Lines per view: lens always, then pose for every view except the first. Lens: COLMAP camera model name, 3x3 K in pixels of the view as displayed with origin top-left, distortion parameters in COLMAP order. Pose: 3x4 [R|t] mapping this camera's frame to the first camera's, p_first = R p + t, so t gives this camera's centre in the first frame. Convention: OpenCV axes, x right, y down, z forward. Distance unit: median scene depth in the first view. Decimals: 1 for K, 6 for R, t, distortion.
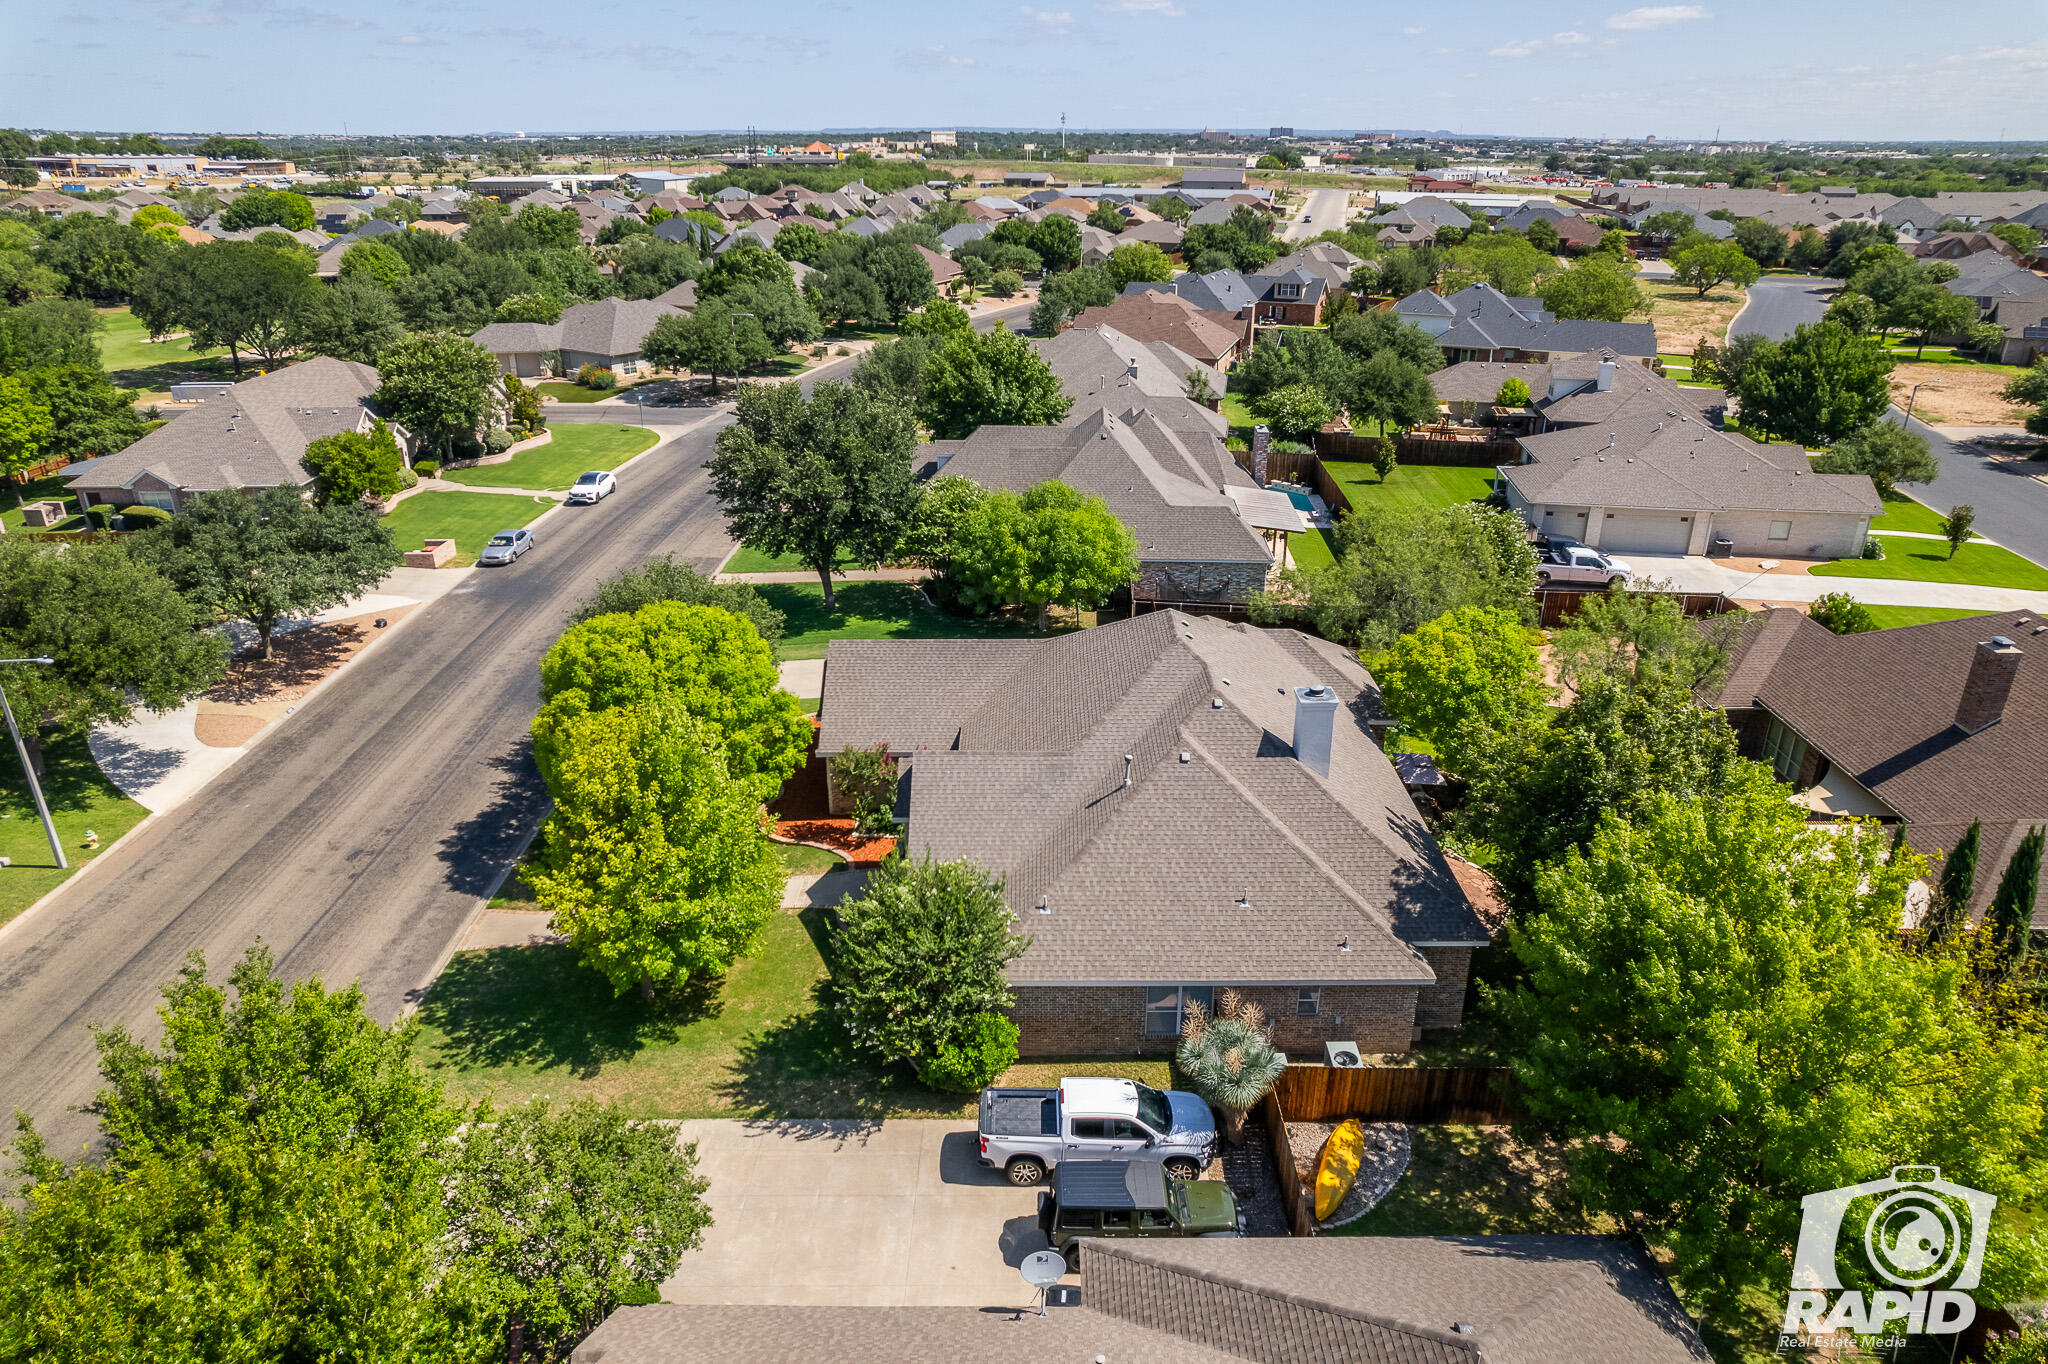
lens RADIAL K [[1320.0, 0, 1030.7], [0, 1320.0, 683.6], [0, 0, 1]] dist [-0.067006, 0.068965]
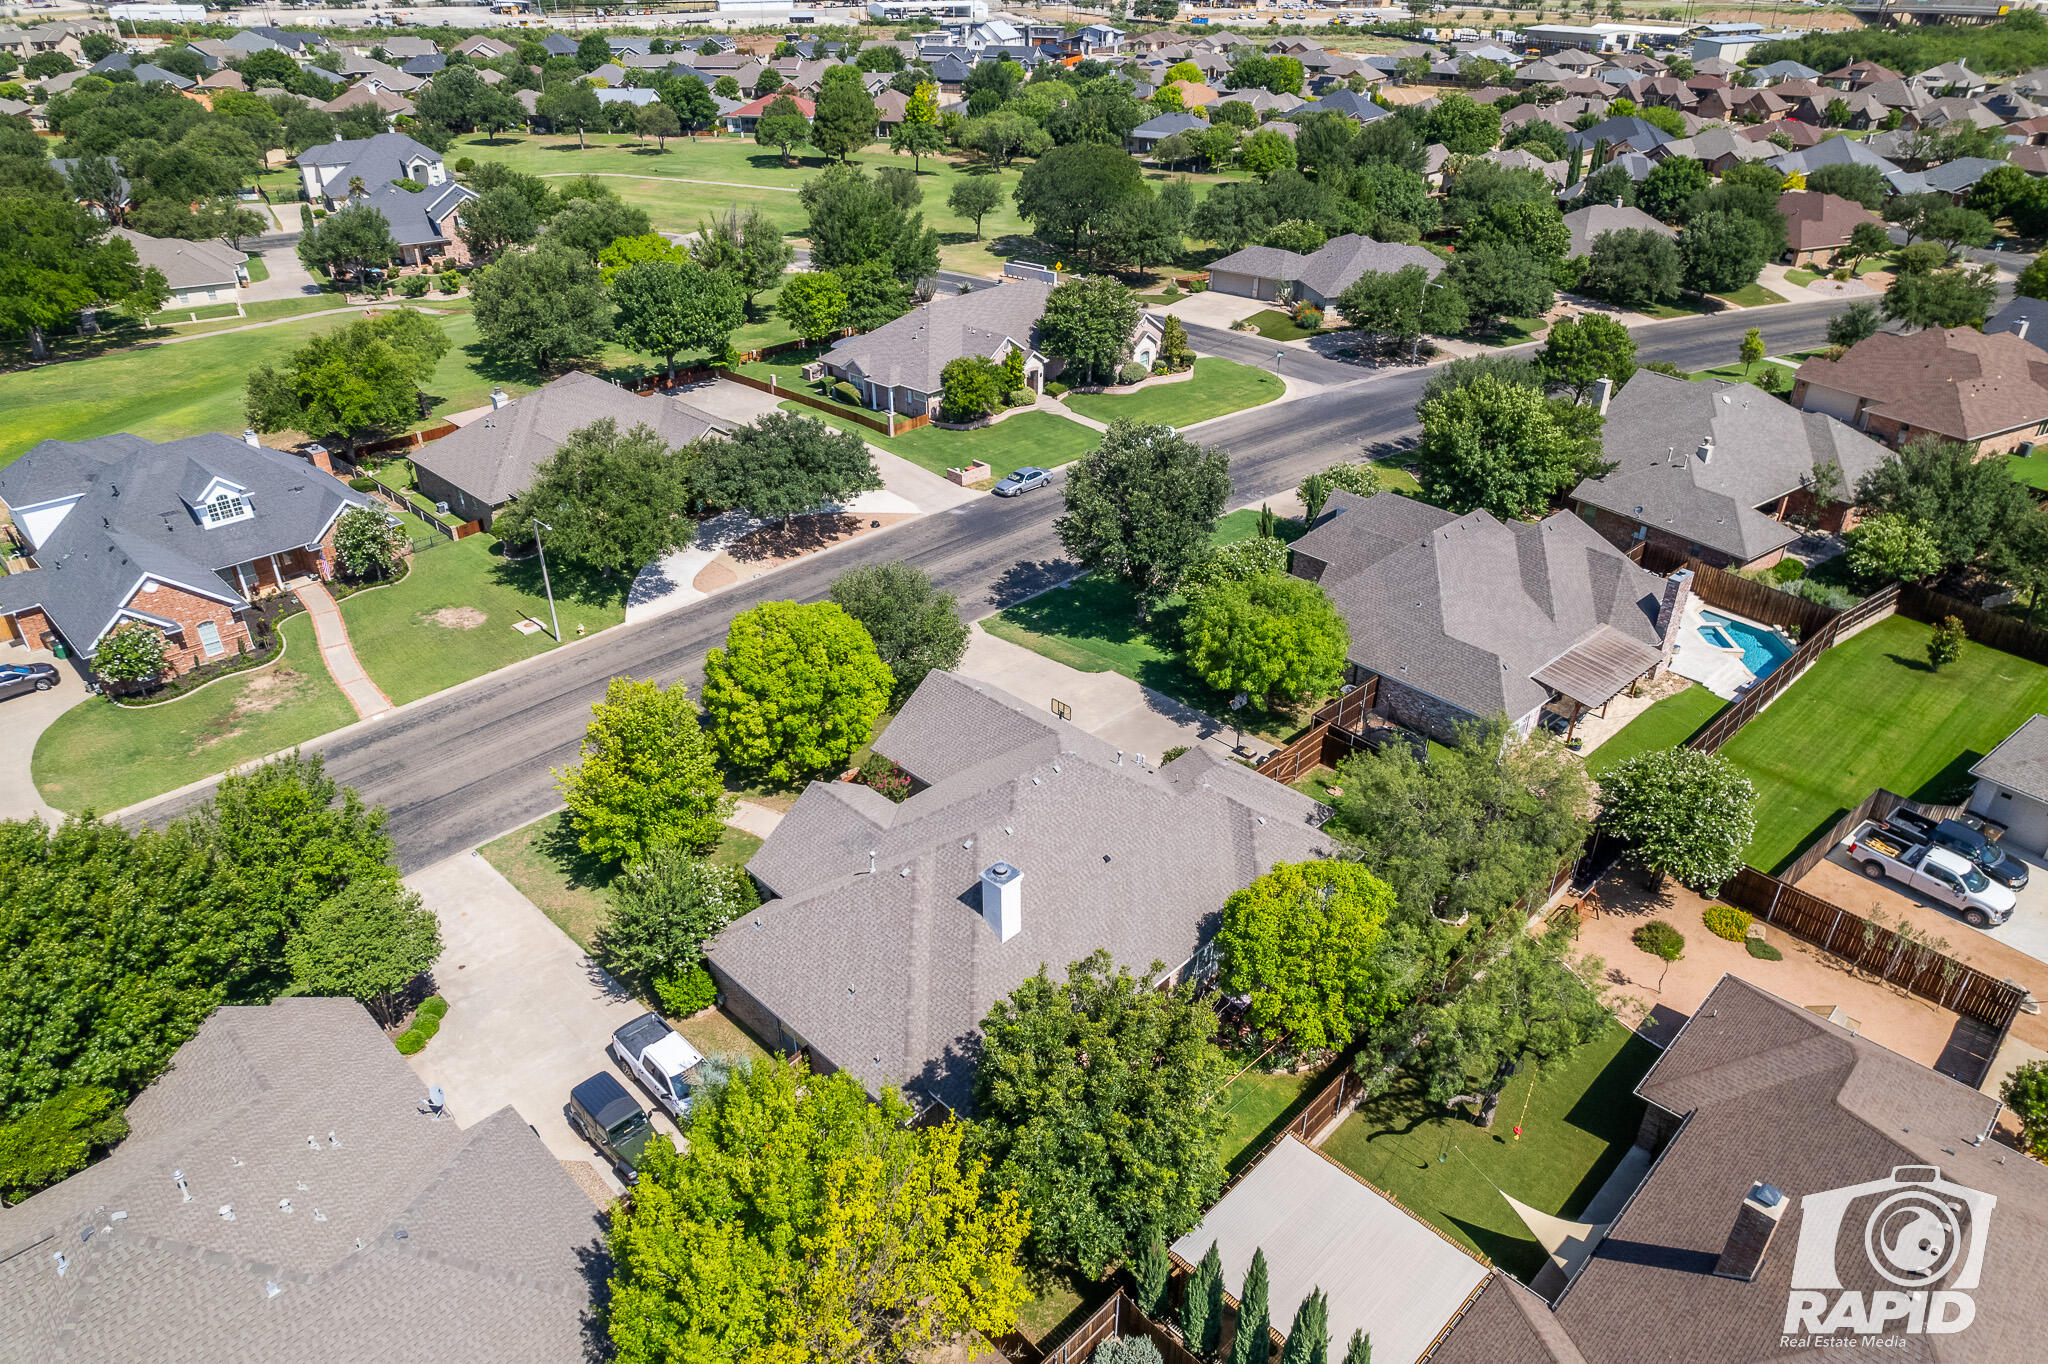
lens RADIAL K [[1320.0, 0, 1030.7], [0, 1320.0, 683.6], [0, 0, 1]] dist [-0.067006, 0.068965]
pose [[0.704021, 0.355508, -0.614792, 0.520317], [-0.274618, 0.934623, 0.225977, -0.247303], [0.654935, 0.009740, 0.755623, 0.075392]]
